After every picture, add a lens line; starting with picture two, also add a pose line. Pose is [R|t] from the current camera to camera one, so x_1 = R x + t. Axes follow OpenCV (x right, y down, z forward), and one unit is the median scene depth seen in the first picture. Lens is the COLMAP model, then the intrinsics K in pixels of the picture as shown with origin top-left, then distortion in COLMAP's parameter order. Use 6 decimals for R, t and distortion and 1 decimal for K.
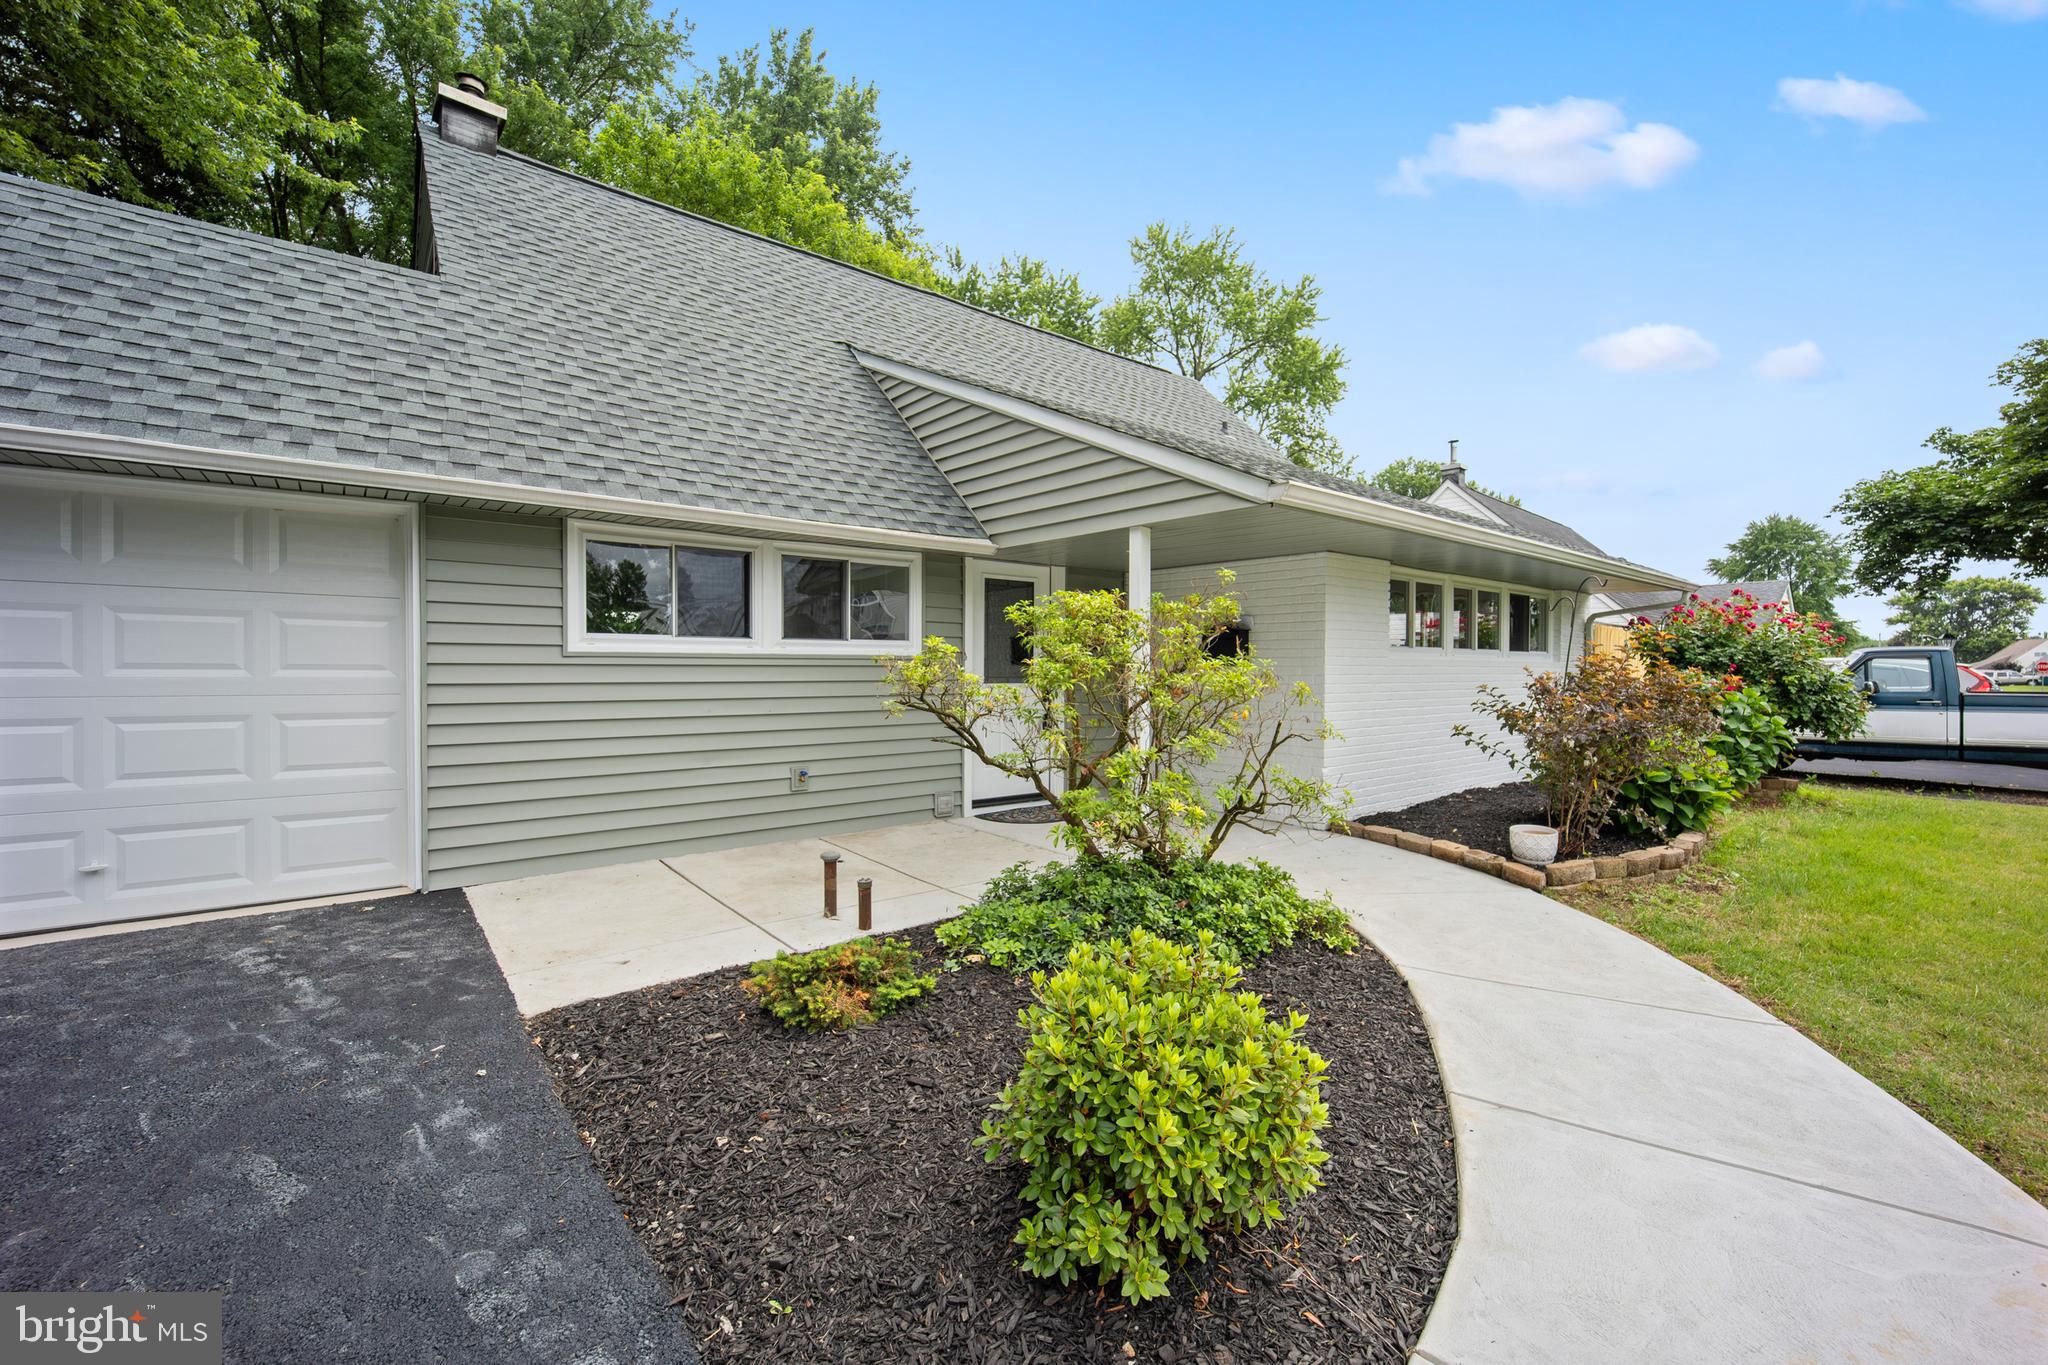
lens RADIAL K [[879.9, 0, 1169.5], [0, 879.9, 685.8], [0, 0, 1]] dist [0.011803, 0.000024]
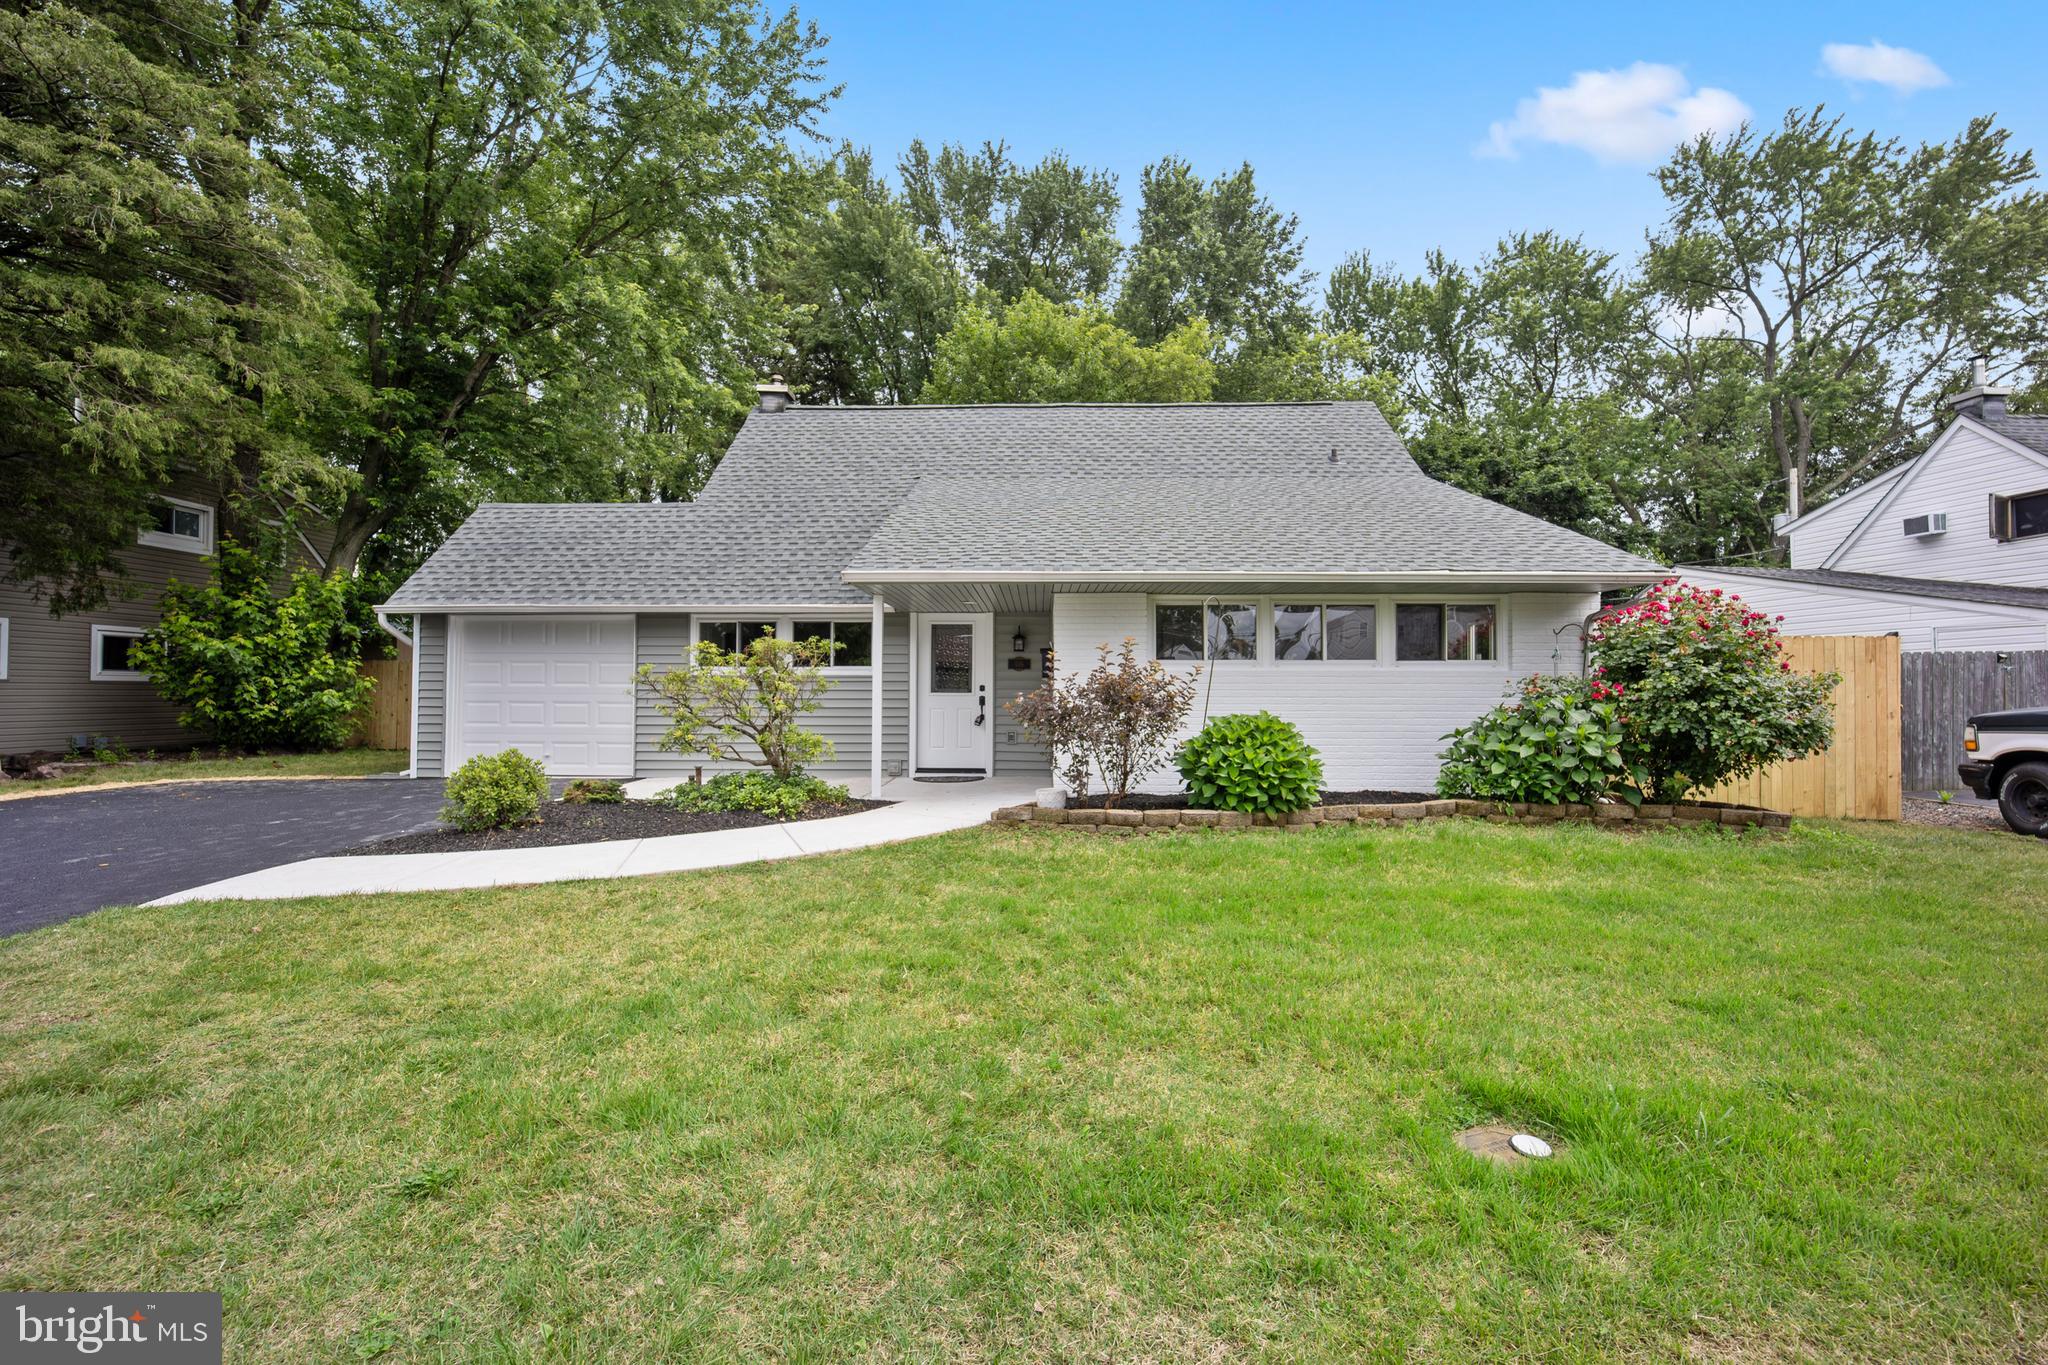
lens RADIAL K [[889.5, 0, 1024.0], [0, 889.5, 682.5], [0, 0, 1]] dist [-0.002086, -0.000046]
pose [[0.751206, -0.009483, -0.659999, 0.891607], [-0.010715, 0.999590, -0.026558, 0.018257], [0.659980, 0.027022, 0.750797, -0.055773]]
